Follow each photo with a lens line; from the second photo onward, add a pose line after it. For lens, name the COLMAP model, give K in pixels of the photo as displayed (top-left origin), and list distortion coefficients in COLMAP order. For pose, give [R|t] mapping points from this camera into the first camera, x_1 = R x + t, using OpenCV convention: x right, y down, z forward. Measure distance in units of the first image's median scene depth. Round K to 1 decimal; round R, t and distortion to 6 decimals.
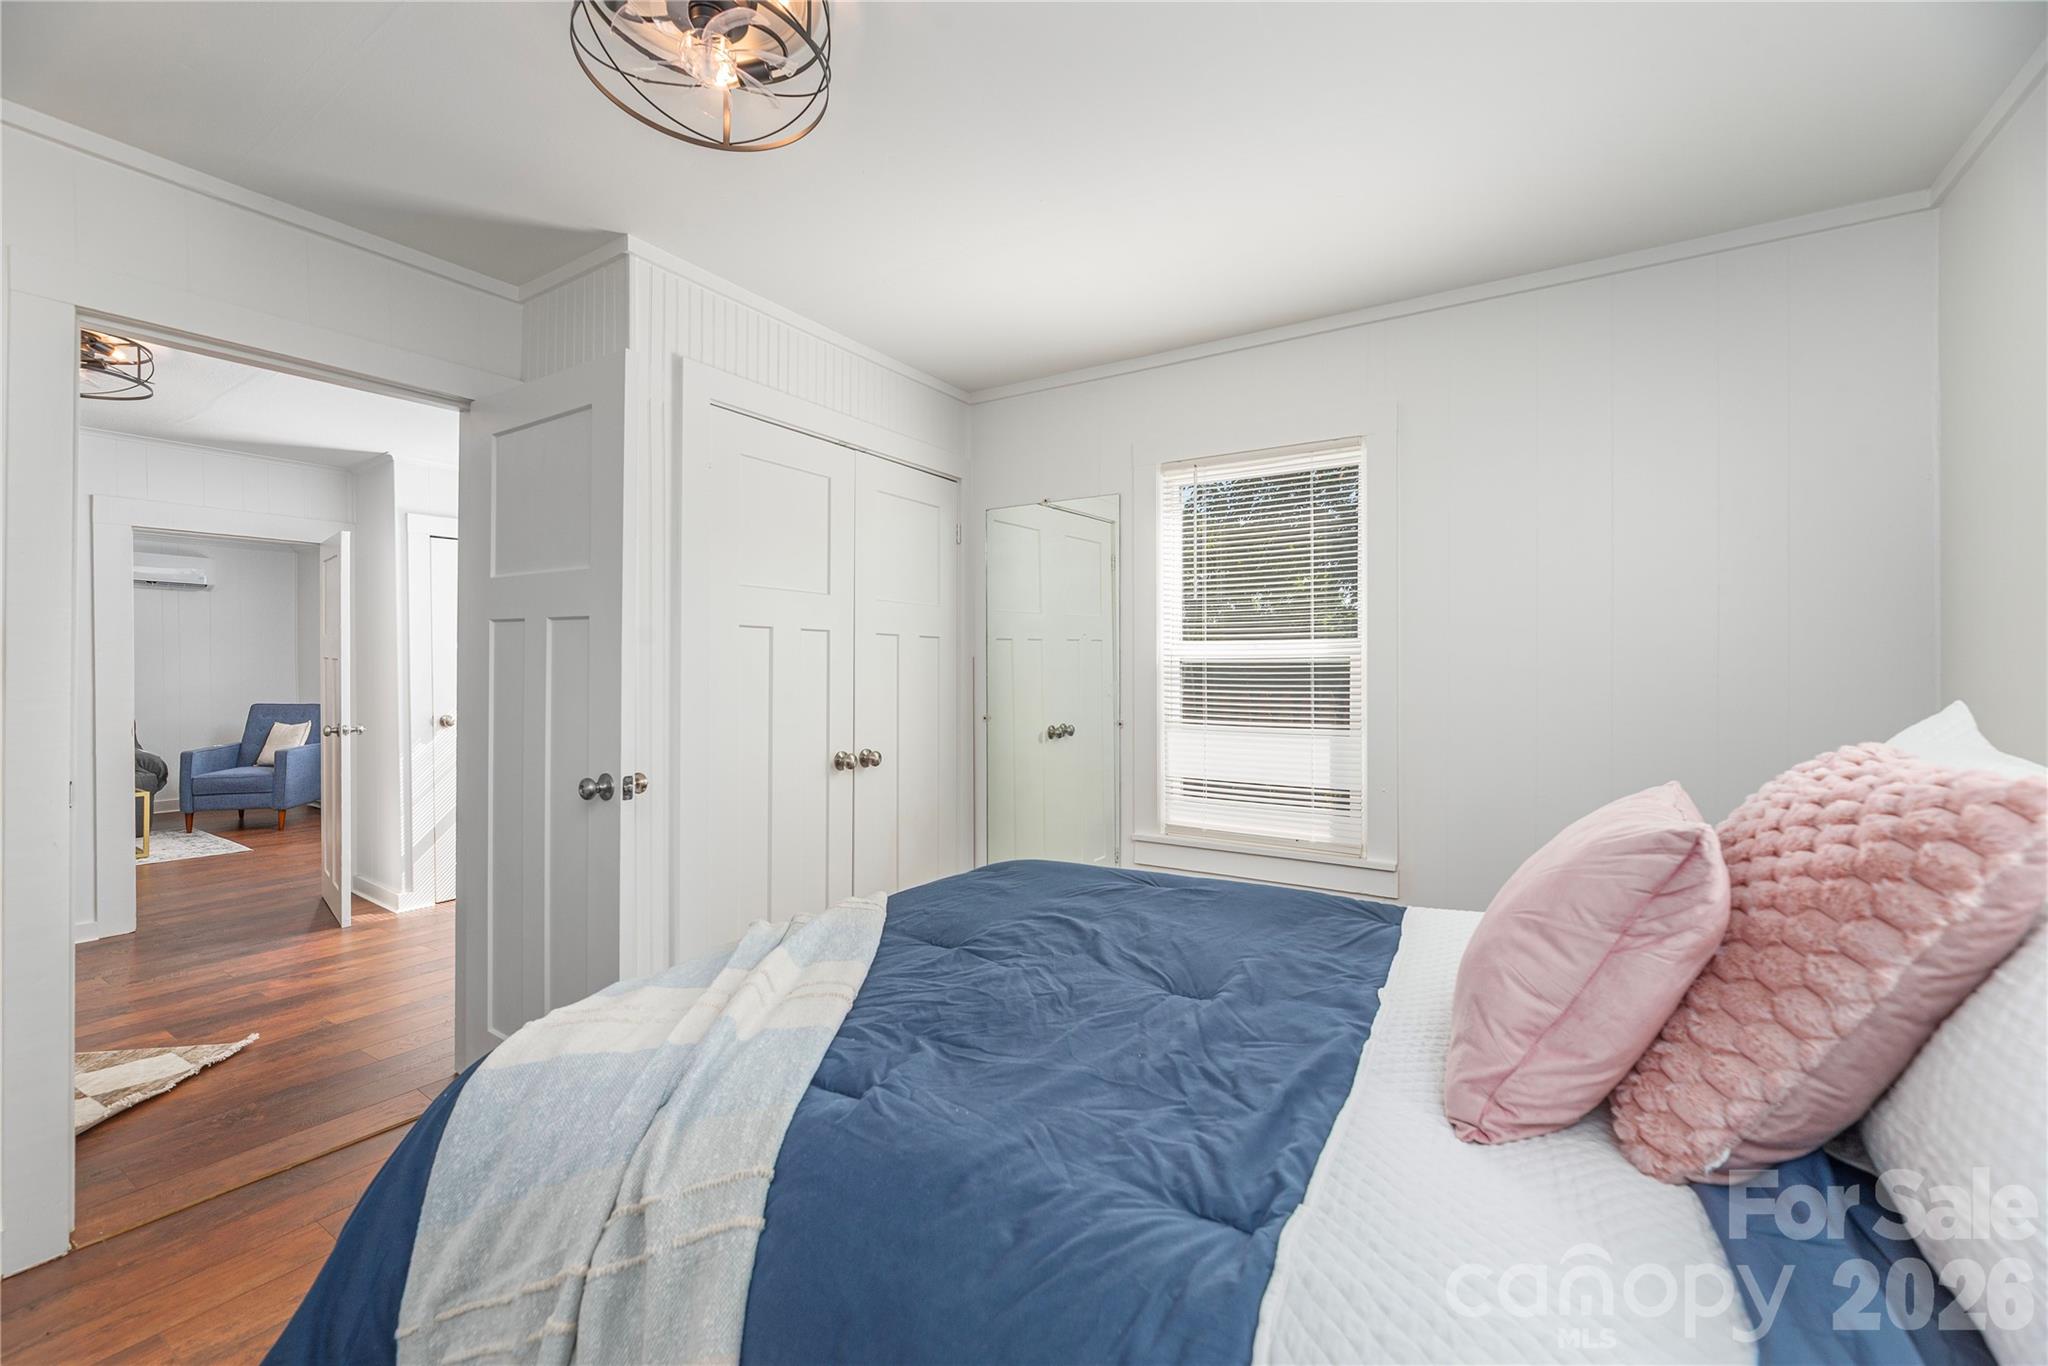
lens RADIAL K [[847.5, 0, 1034.3], [0, 847.5, 670.9], [0, 0, 1]] dist [0.001857, 0.000402]
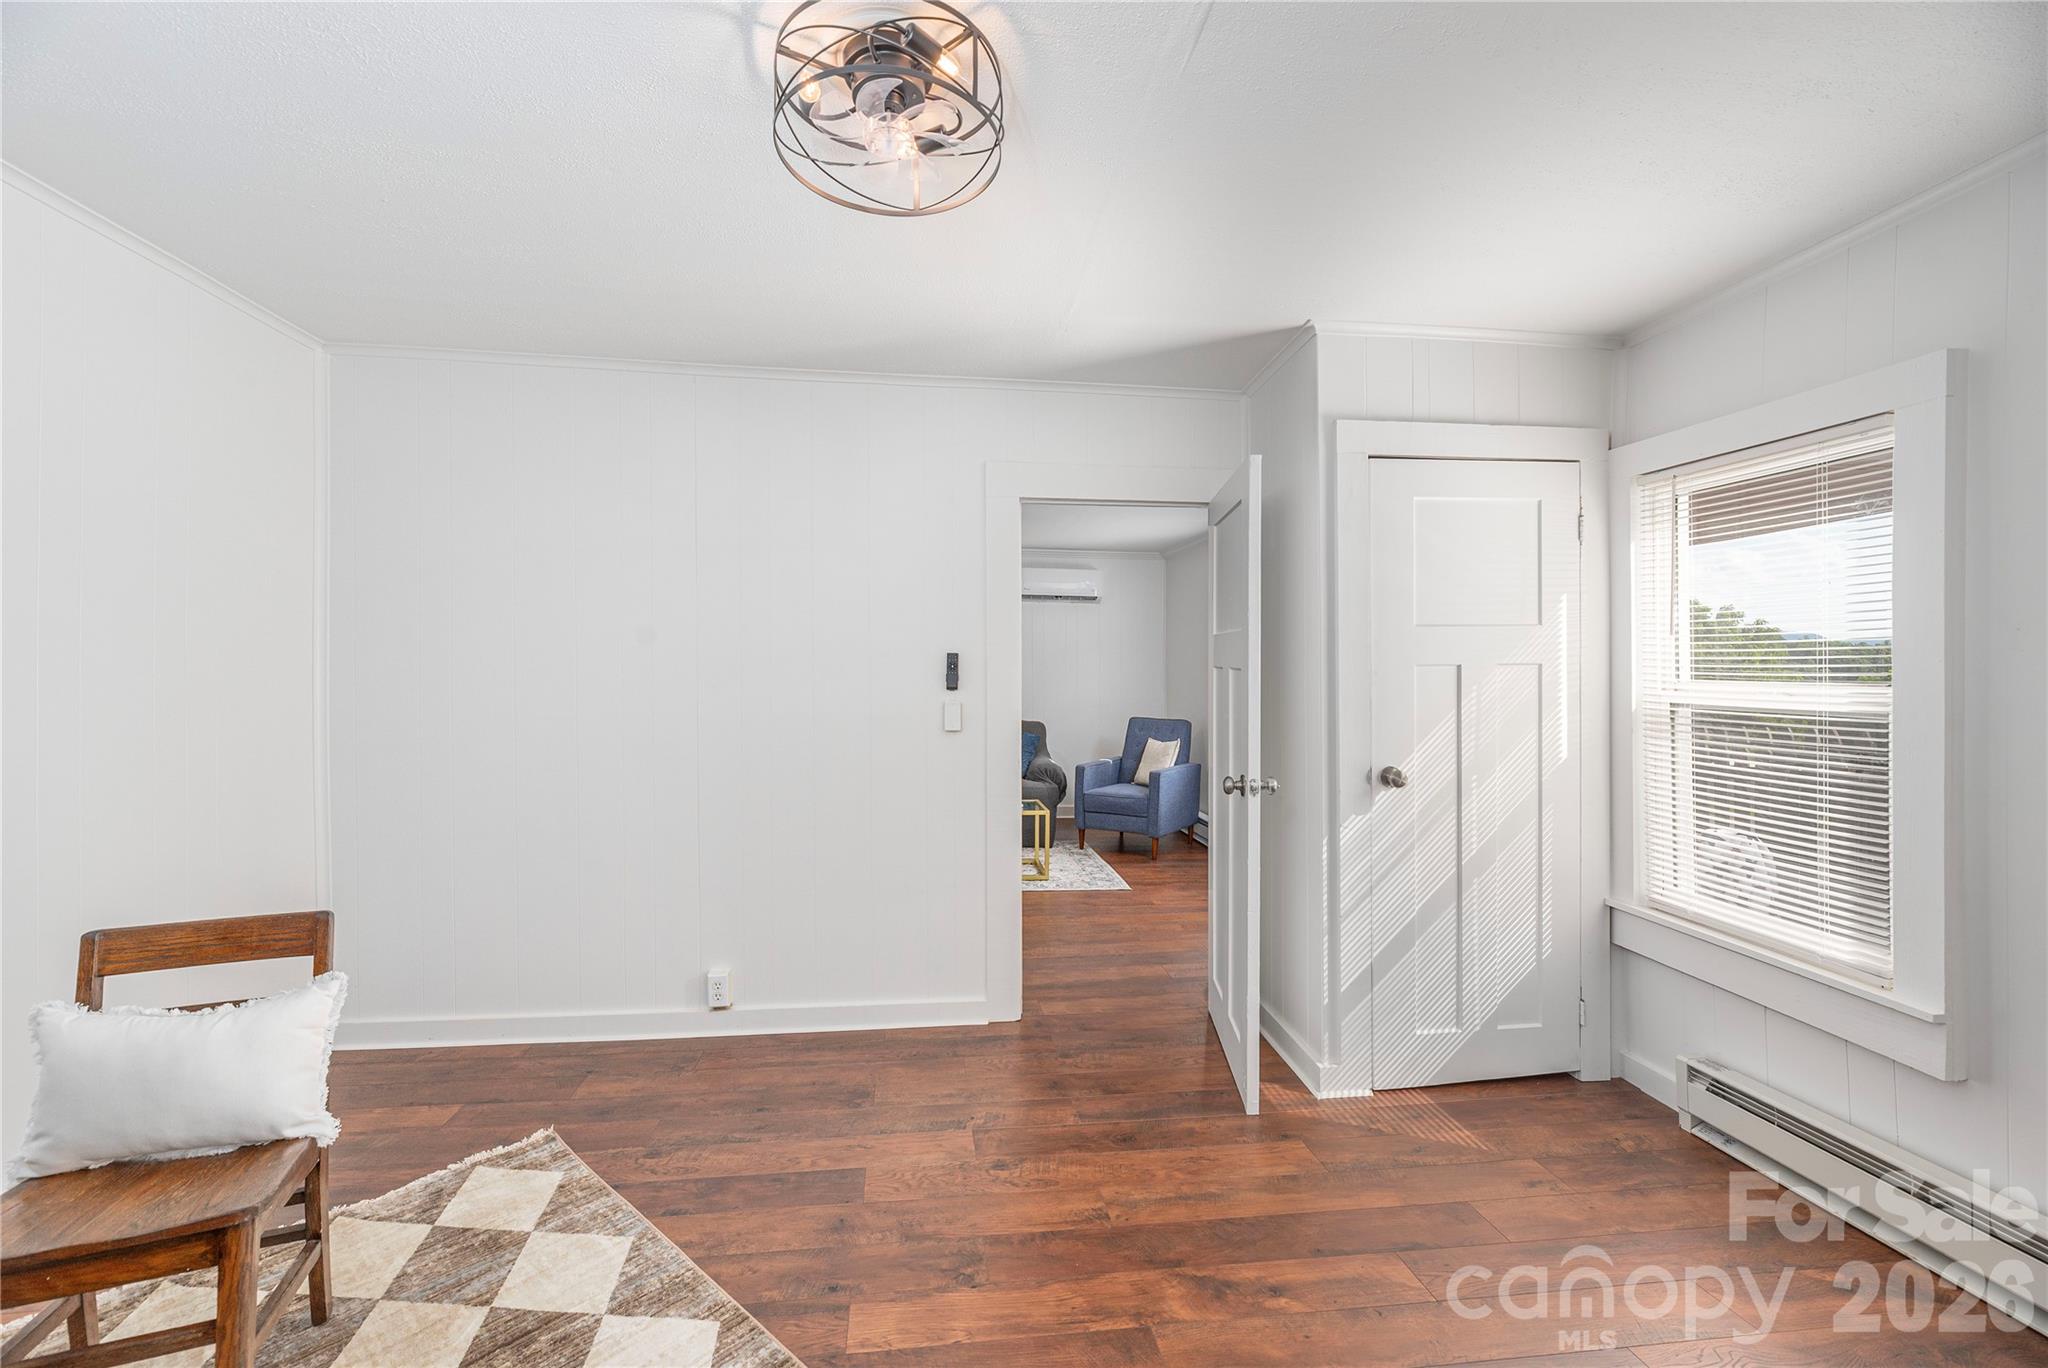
lens RADIAL K [[847.5, 0, 1020.1], [0, 847.5, 674.3], [0, 0, 1]] dist [0.001857, 0.000402]
pose [[0.647680, 0.001398, -0.761912, -0.305230], [-0.003279, 0.999994, -0.000952, -0.006394], [0.761906, 0.003114, 0.647680, 0.320491]]
